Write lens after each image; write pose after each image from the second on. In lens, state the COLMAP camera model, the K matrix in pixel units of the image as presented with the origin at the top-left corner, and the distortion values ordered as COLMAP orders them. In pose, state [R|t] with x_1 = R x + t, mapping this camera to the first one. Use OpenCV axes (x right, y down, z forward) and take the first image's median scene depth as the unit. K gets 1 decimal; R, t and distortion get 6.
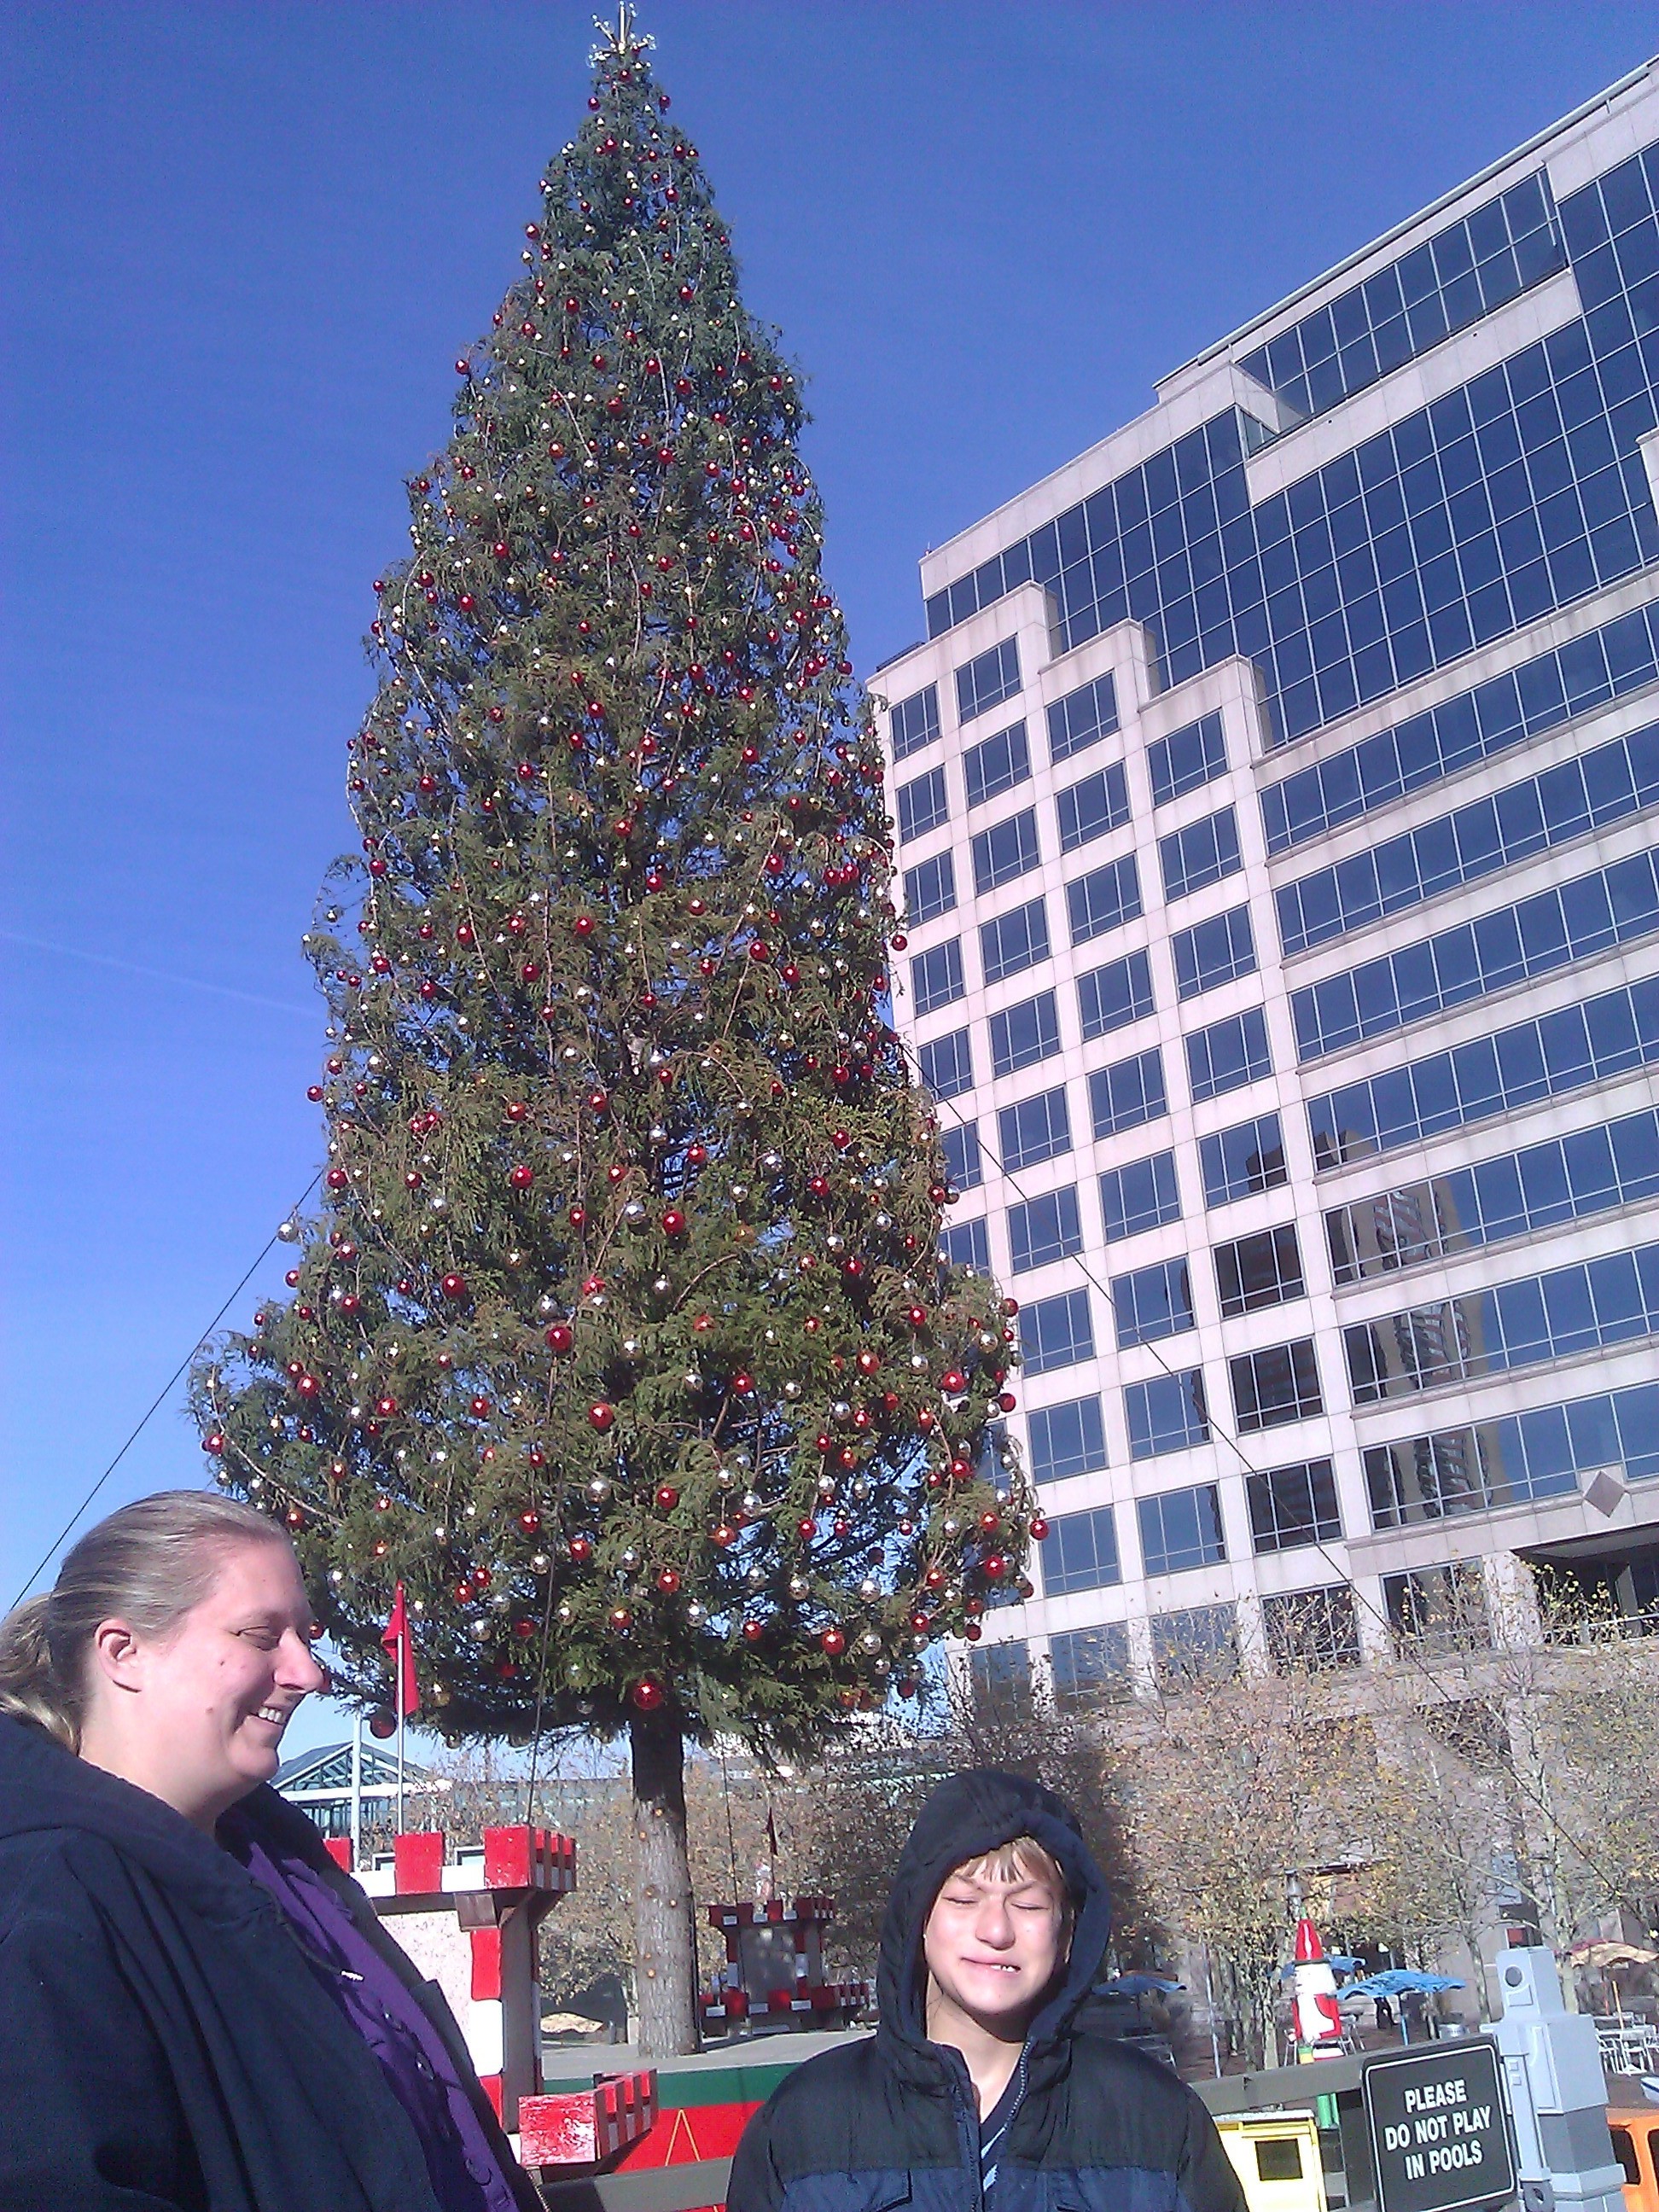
lens RADIAL K [[2024.3, 0, 846.3], [0, 2024.3, 1166.6], [0, 0, 1]] dist [0.109851, -0.303158]
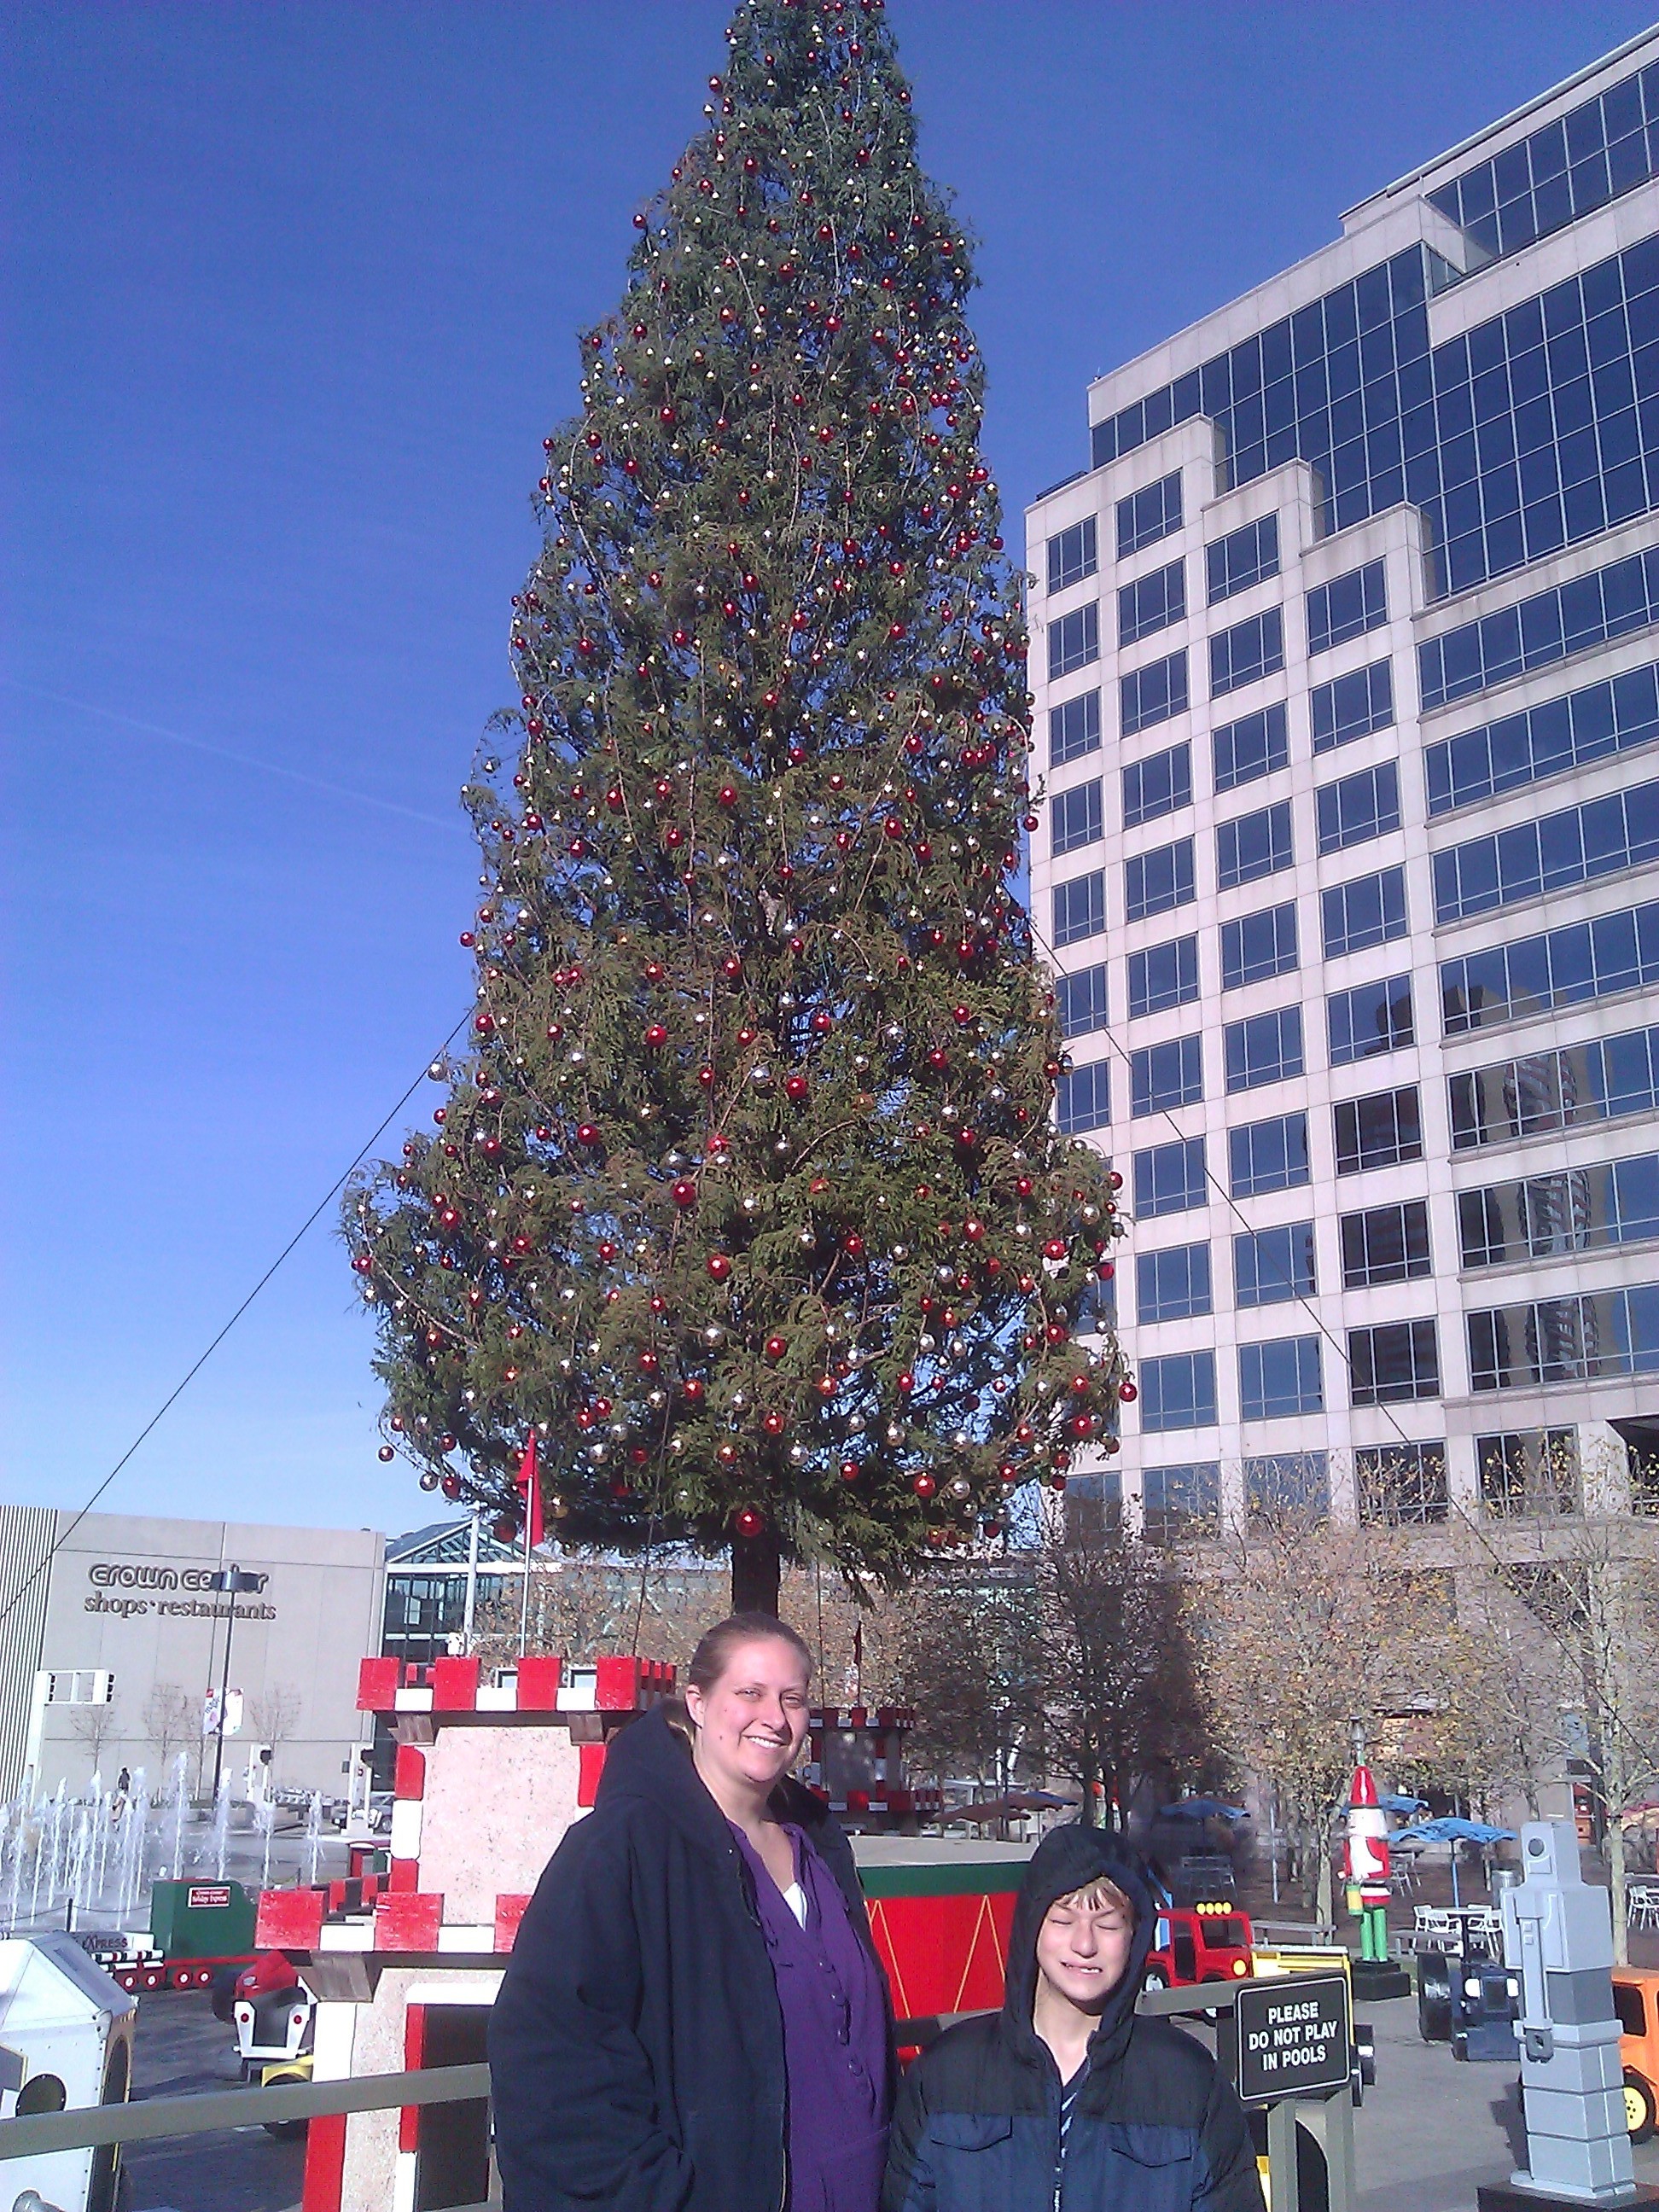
lens RADIAL K [[2014.2, 0, 856.8], [0, 2014.2, 1142.5], [0, 0, 1]] dist [0.094836, -0.288344]
pose [[0.996539, 0.062620, -0.054678, 0.004191], [-0.058108, 0.995056, 0.080545, -0.025858], [0.059451, -0.077089, 0.995250, -0.037686]]
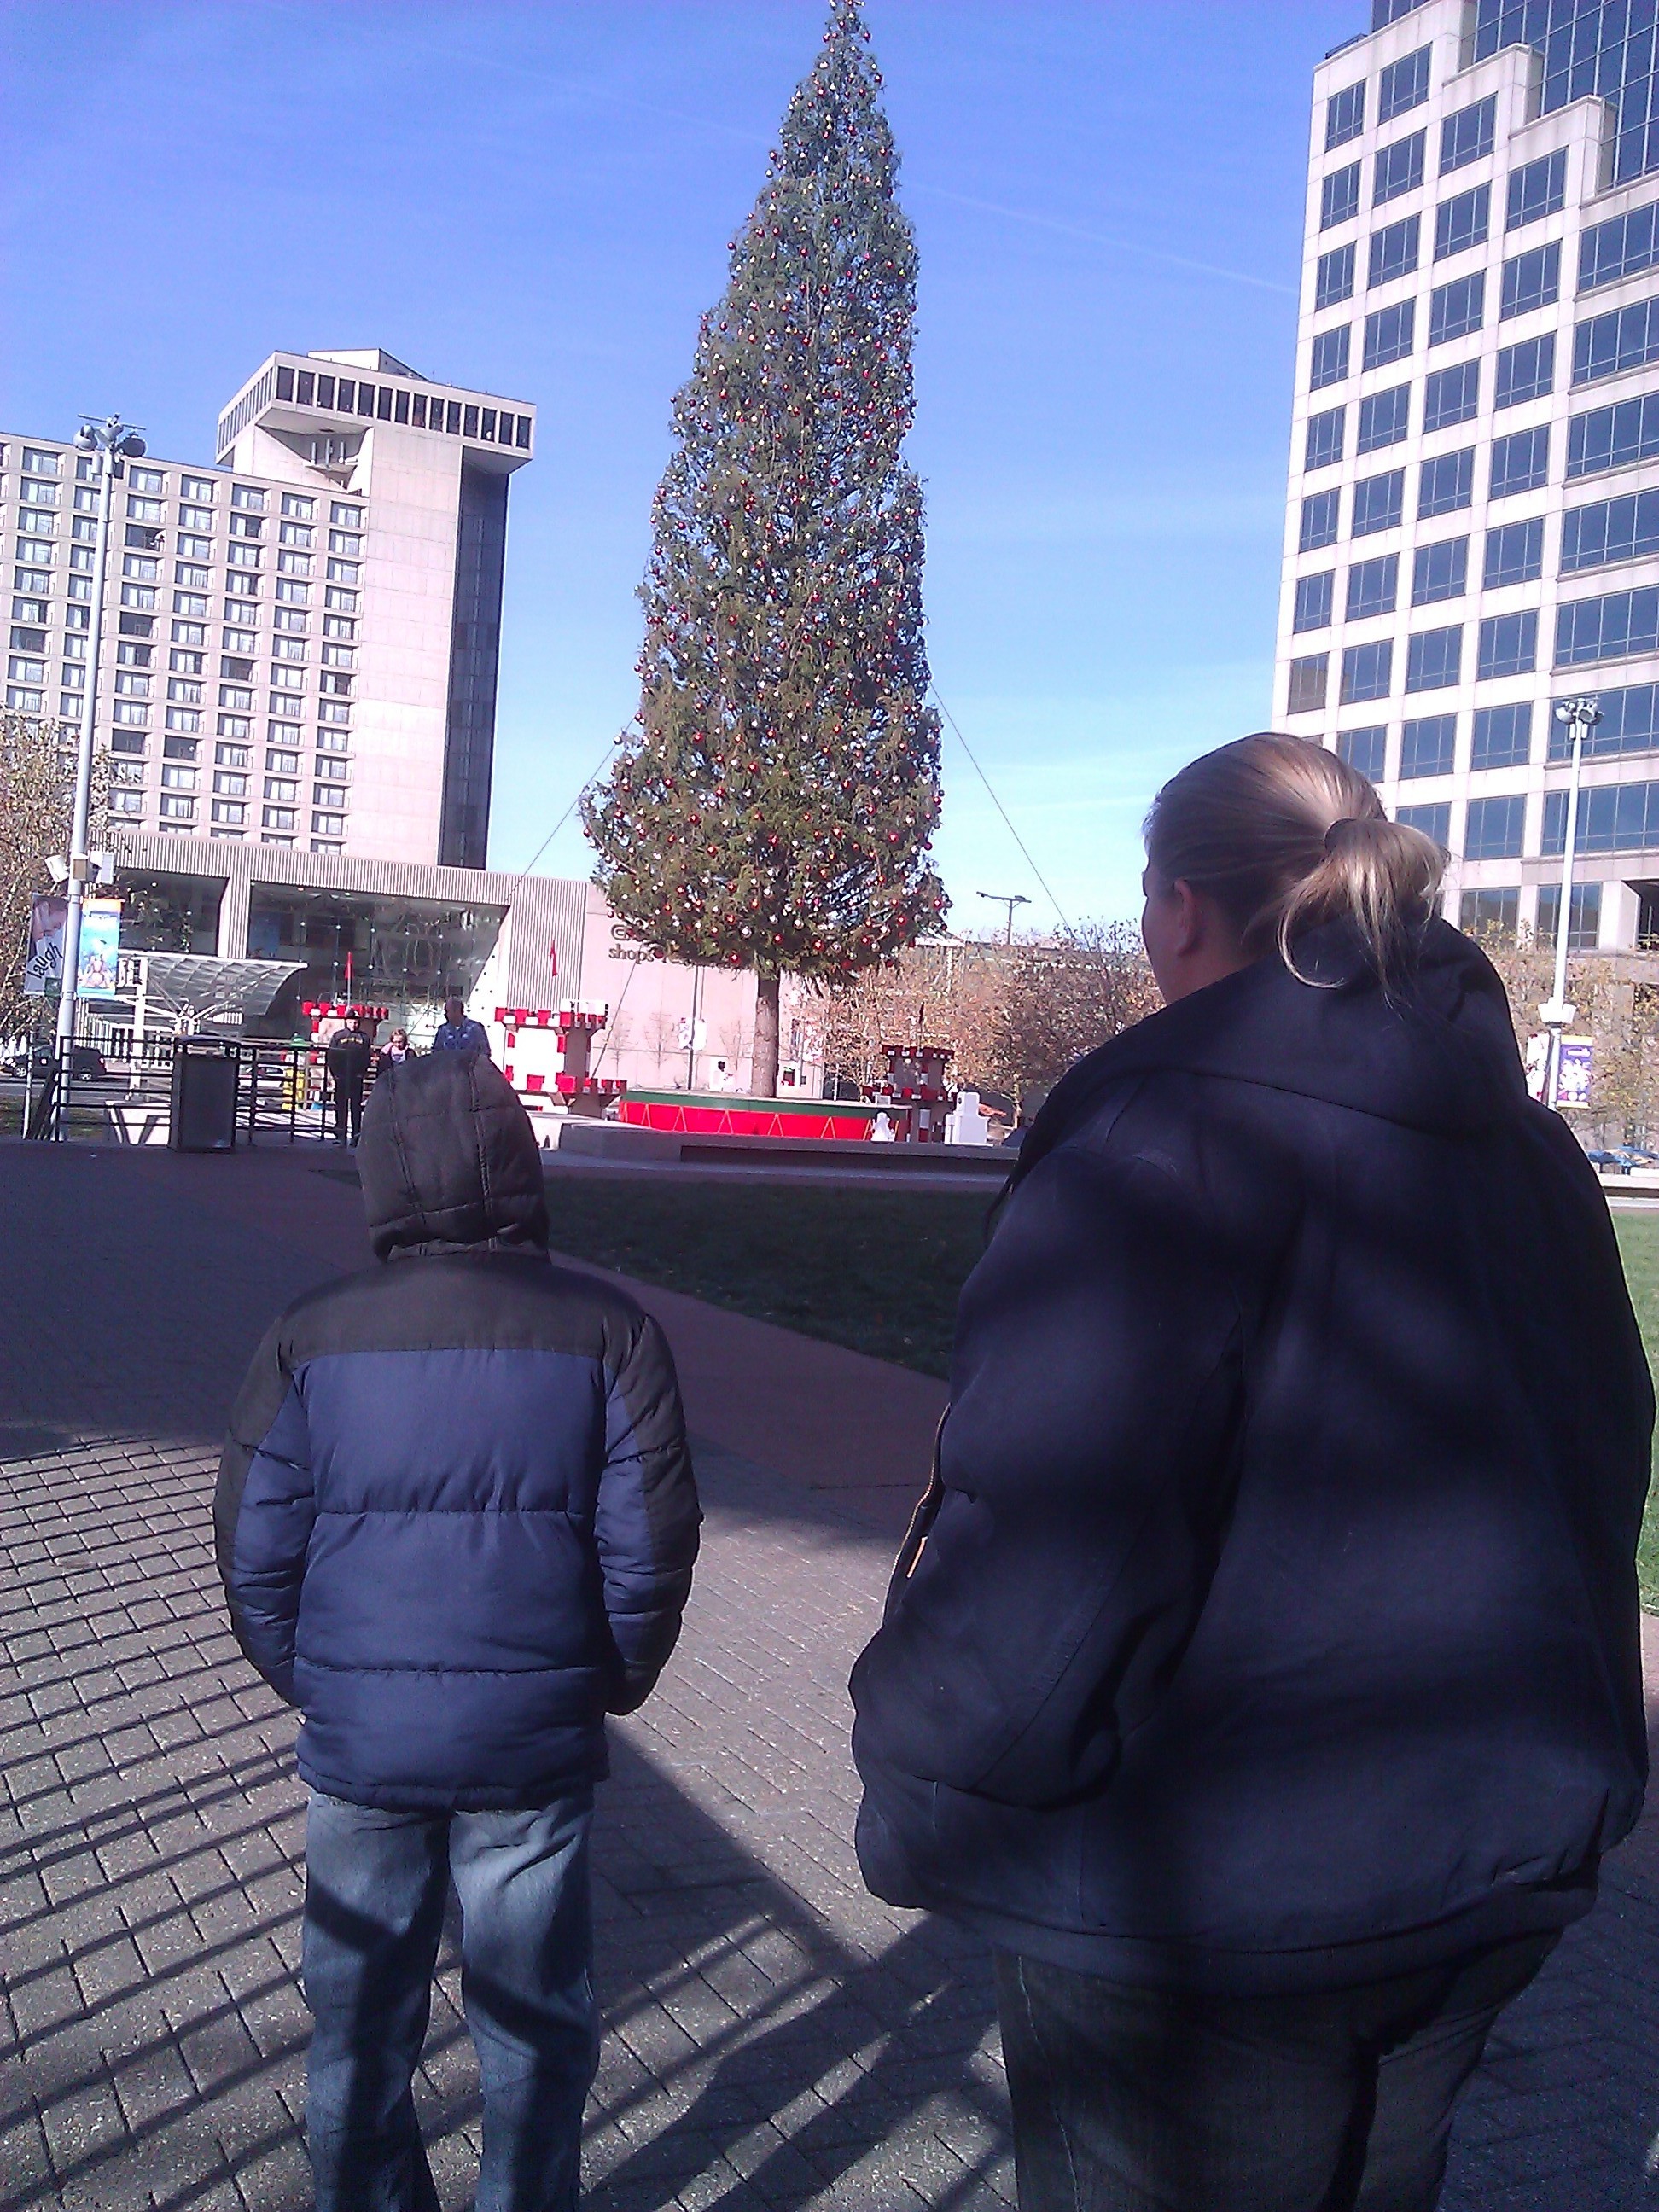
lens RADIAL K [[1908.4, 0, 913.3], [0, 1908.4, 1097.8], [0, 0, 1]] dist [0.084884, -0.221426]
pose [[0.955924, 0.143372, -0.256231, 0.595474], [-0.038240, 0.926036, 0.375492, -0.382384], [0.291114, -0.349144, 0.890703, -0.875187]]
